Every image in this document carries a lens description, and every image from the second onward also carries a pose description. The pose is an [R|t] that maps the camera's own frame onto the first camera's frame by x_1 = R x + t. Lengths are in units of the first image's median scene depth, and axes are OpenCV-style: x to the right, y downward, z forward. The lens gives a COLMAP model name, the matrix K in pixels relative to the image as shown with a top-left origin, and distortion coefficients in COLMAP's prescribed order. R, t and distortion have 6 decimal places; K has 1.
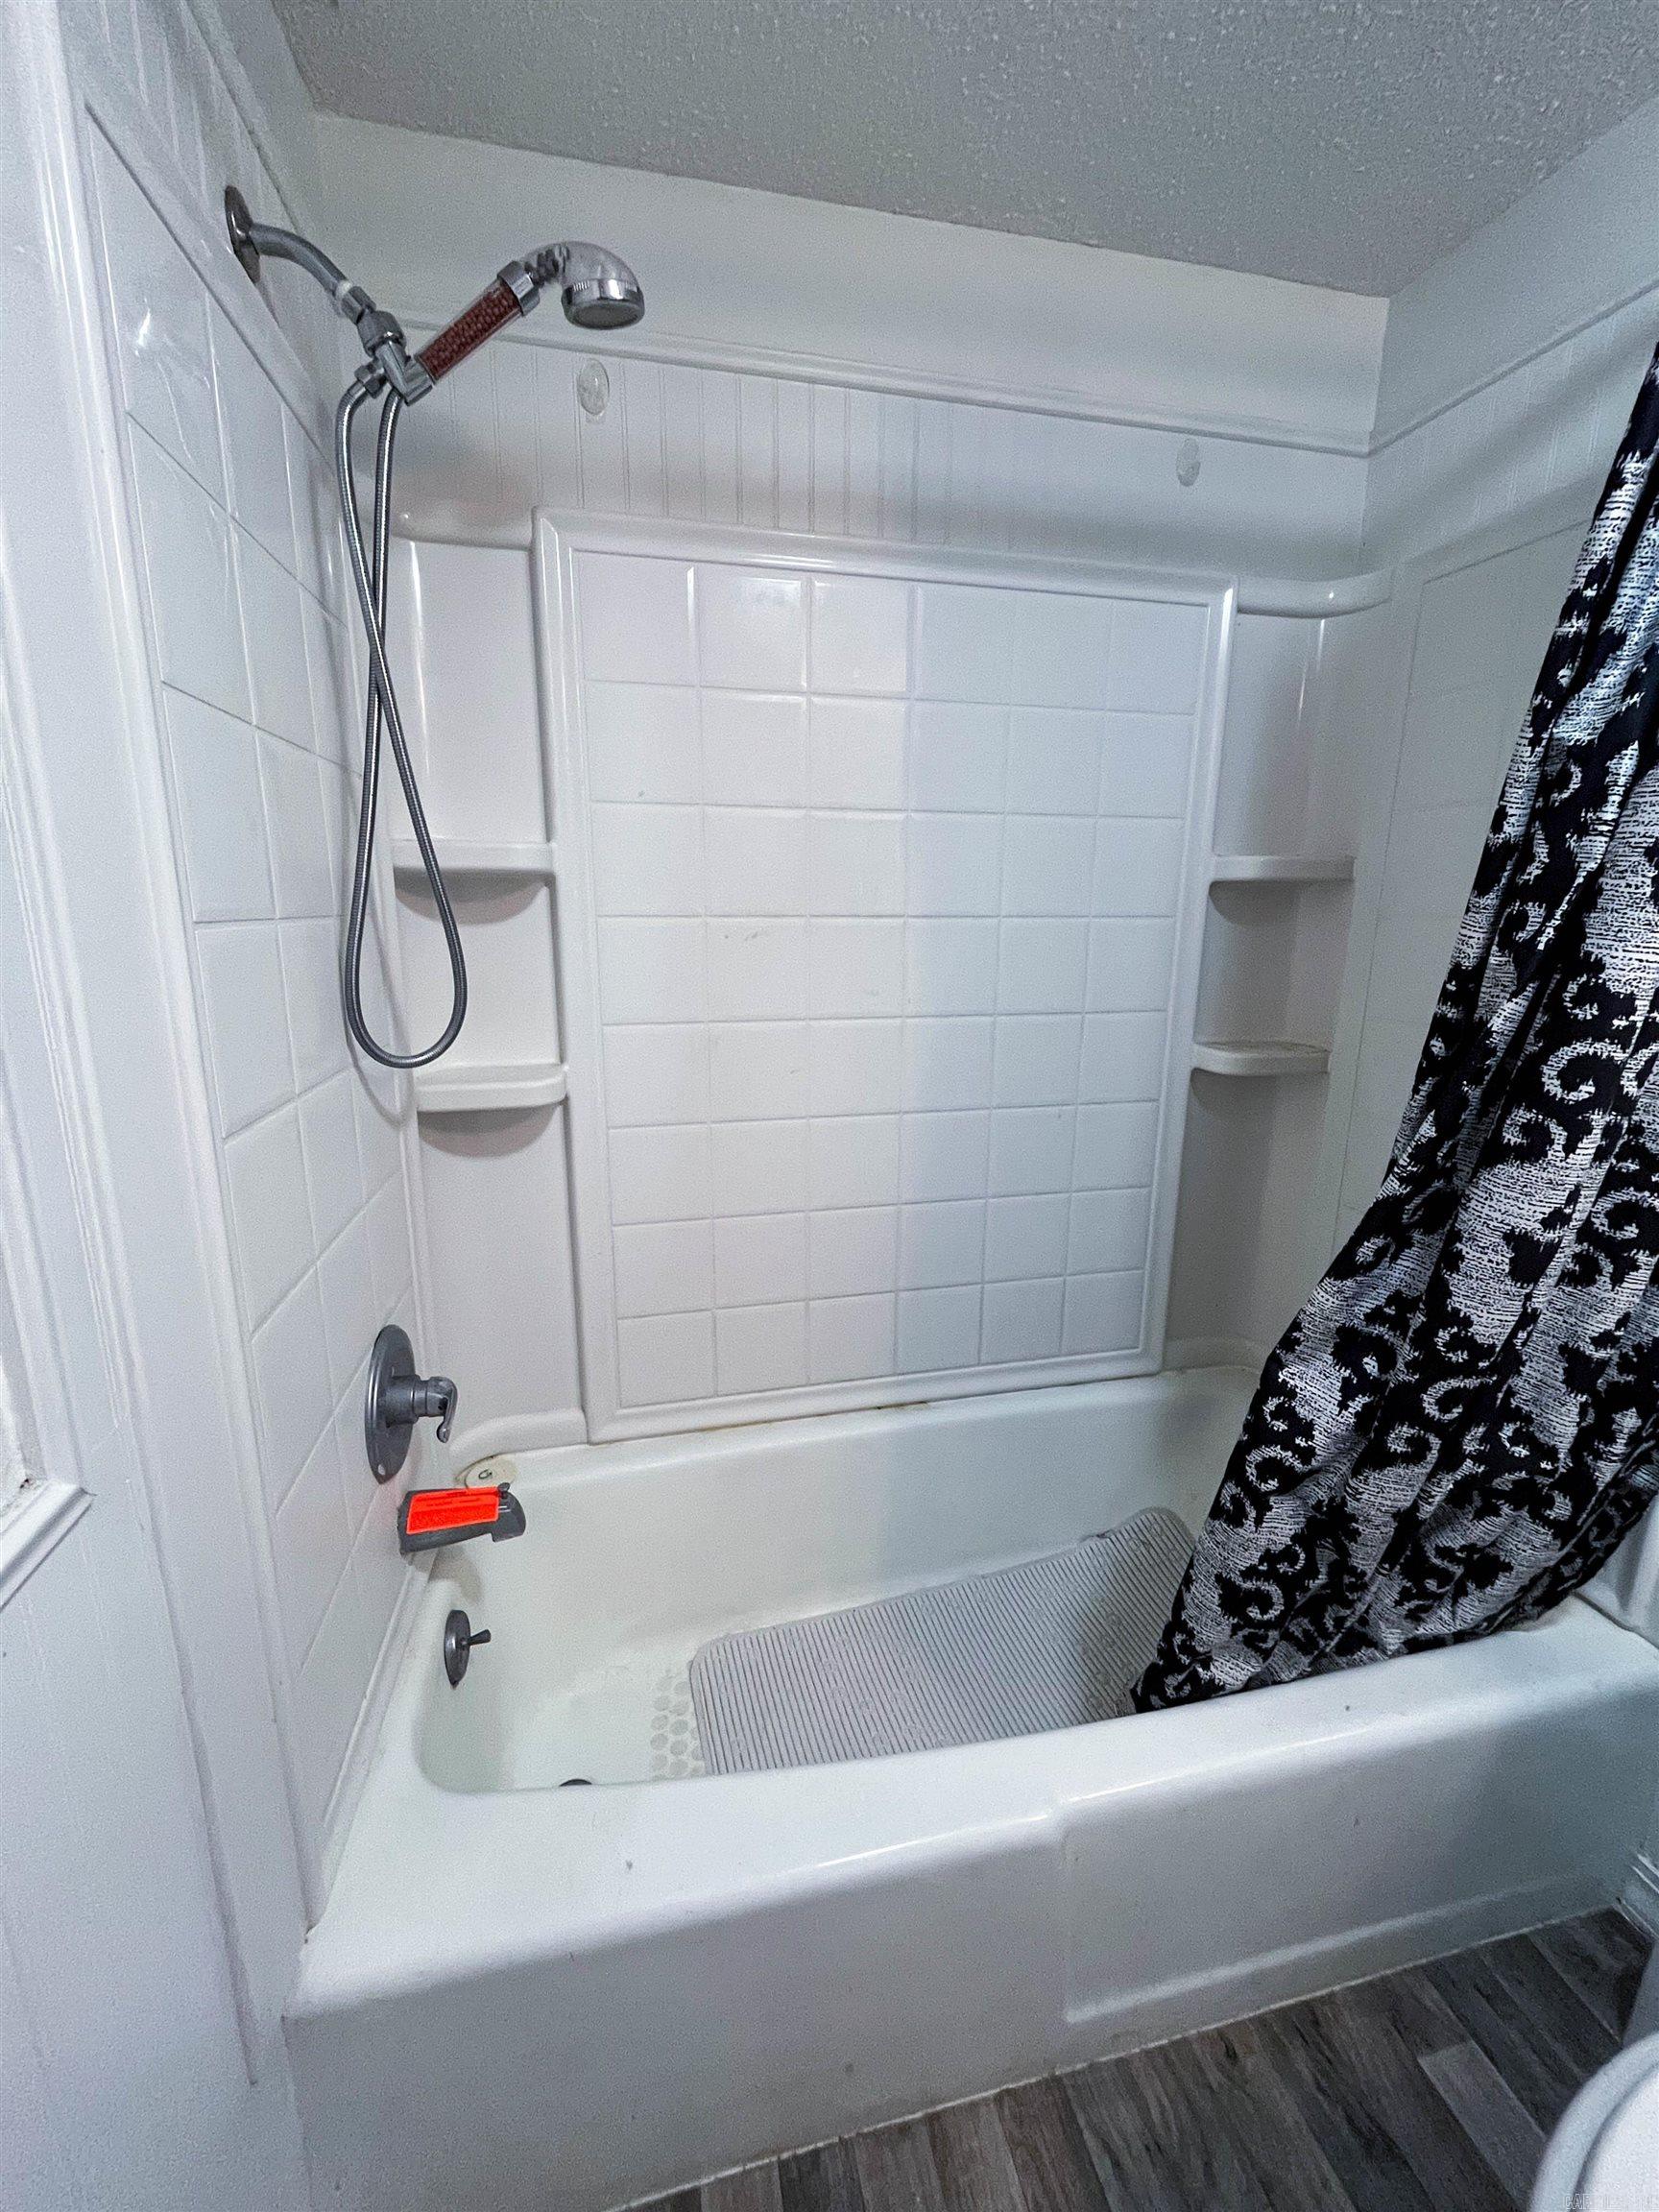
lens RADIAL K [[887.7, 0, 827.0], [0, 887.7, 1105.1], [0, 0, 1]] dist [-0.005497, -0.000468]
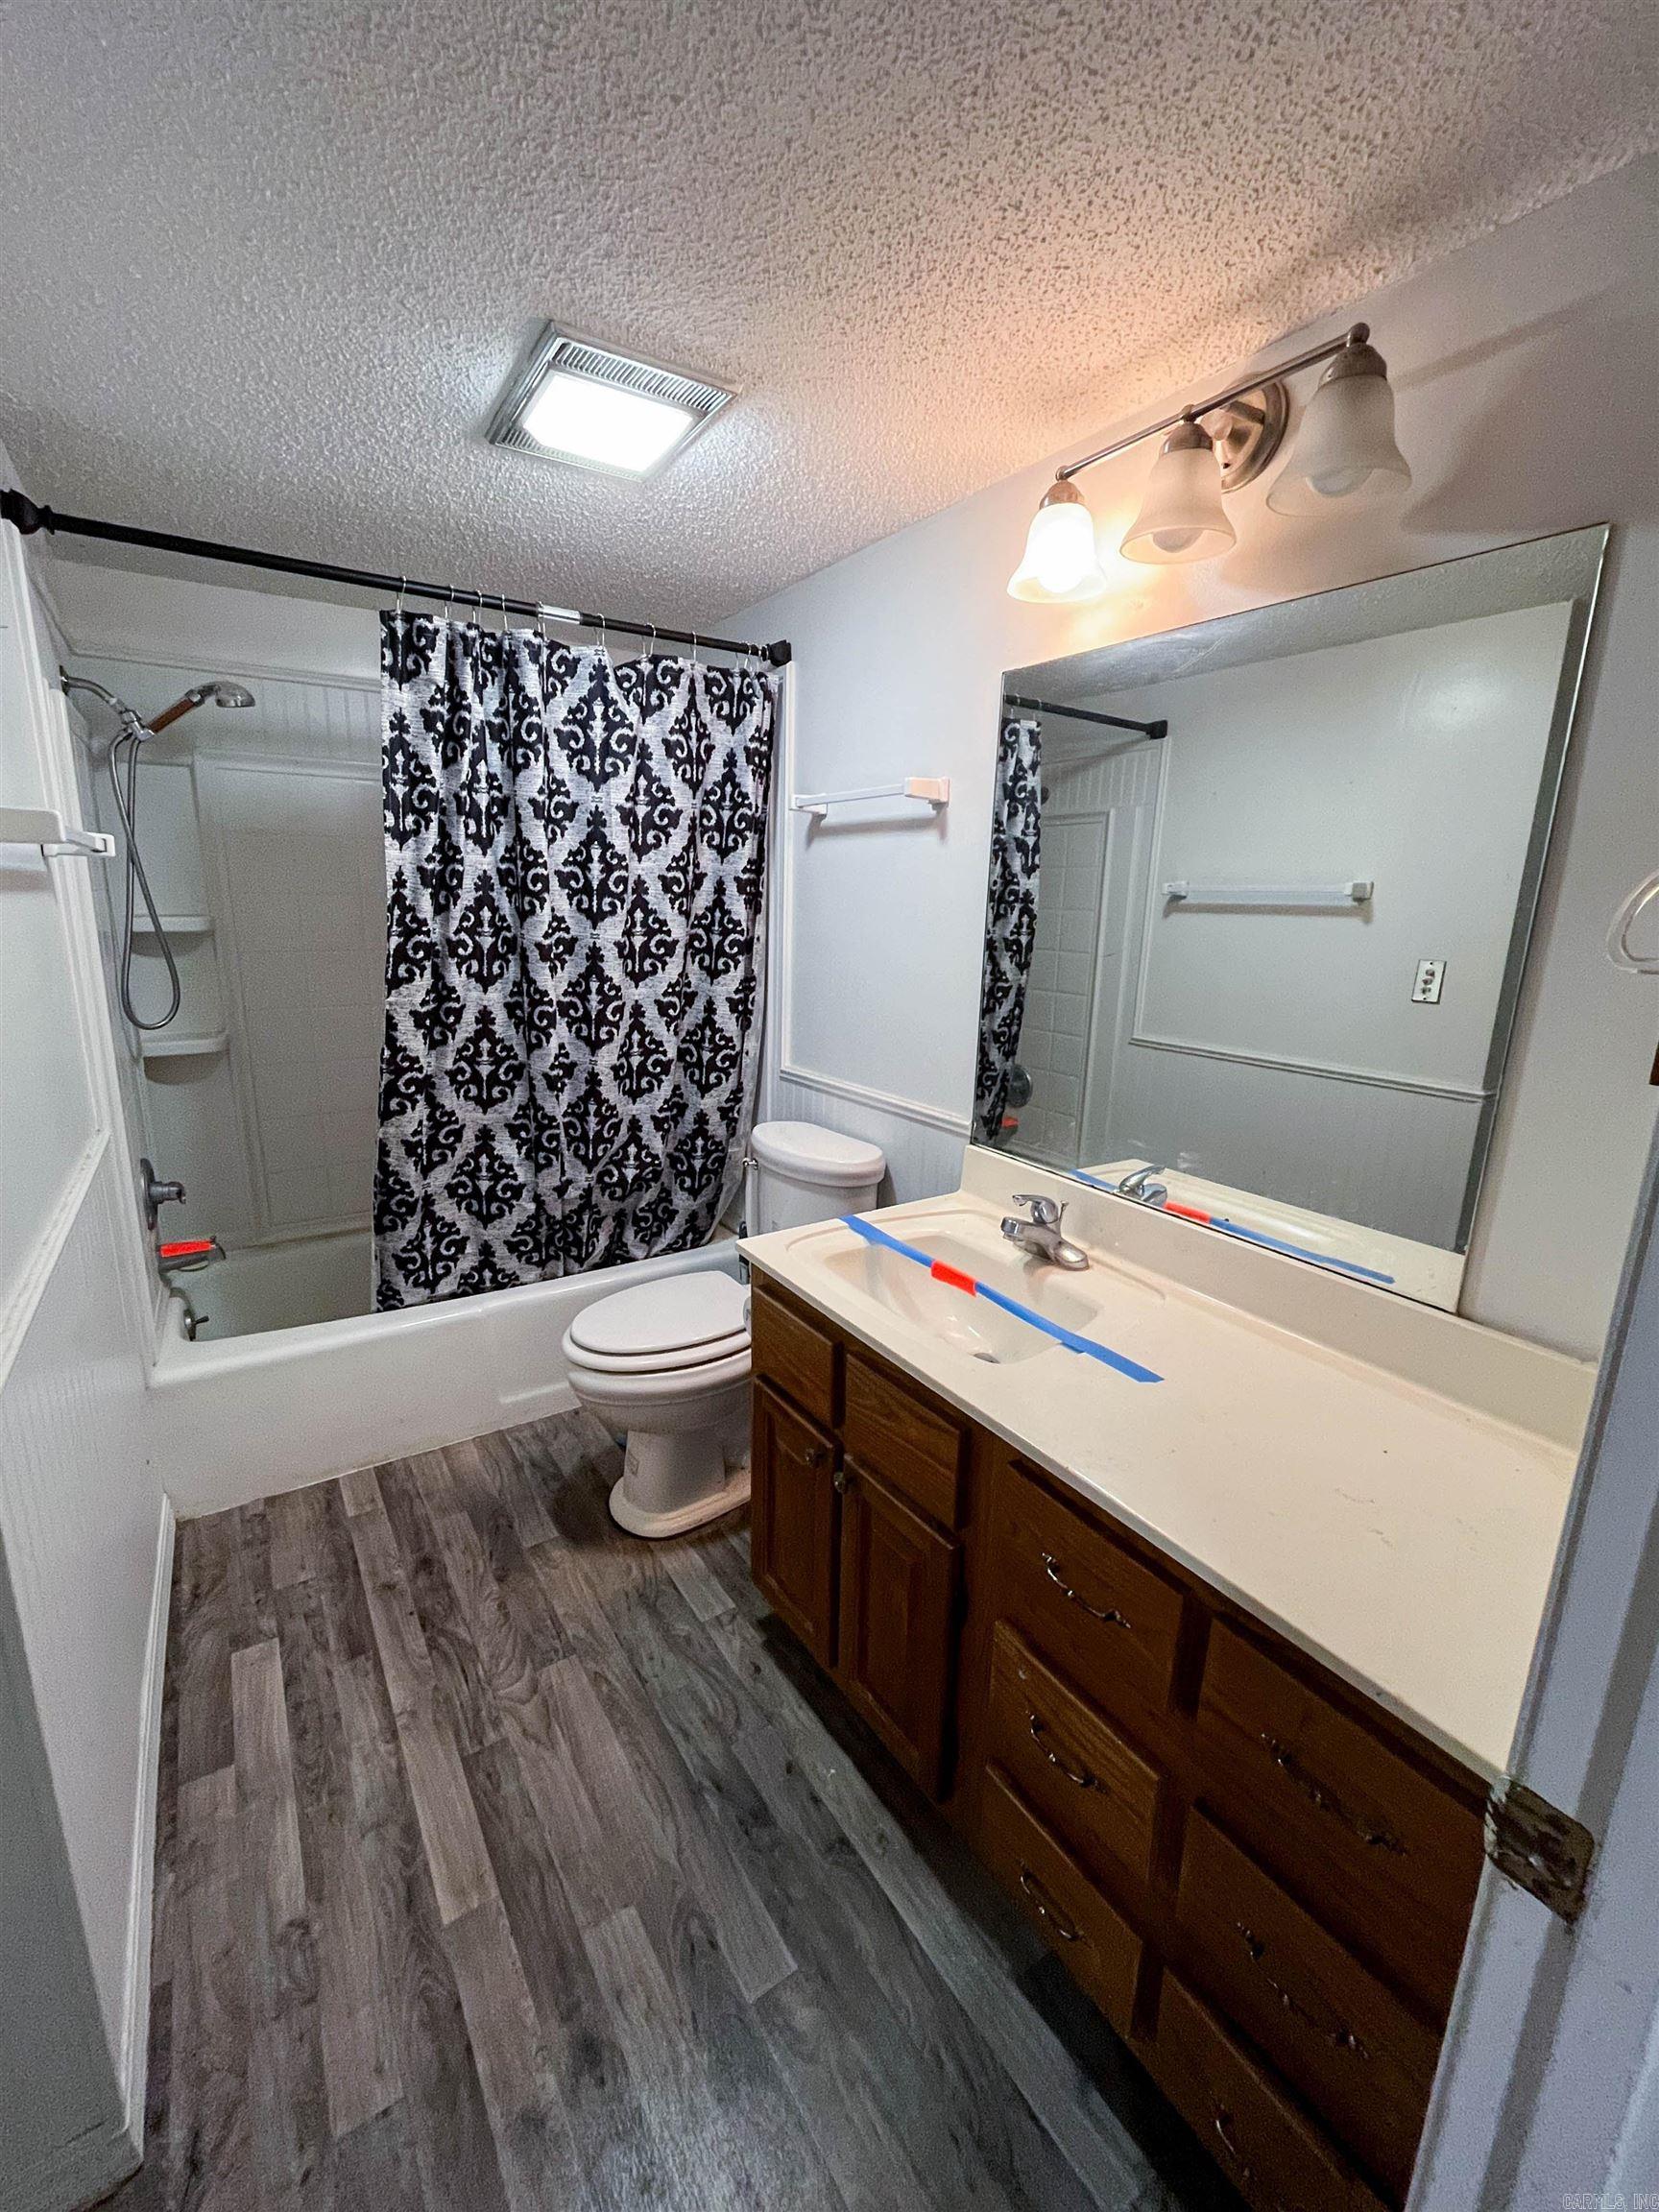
lens RADIAL K [[895.3, 0, 839.5], [0, 895.3, 1106.6], [0, 0, 1]] dist [0.001961, -0.002476]
pose [[0.931605, -0.060307, 0.358435, 0.299802], [0.052050, 0.998111, 0.032649, 0.161683], [-0.359726, -0.011760, 0.932984, -1.680029]]
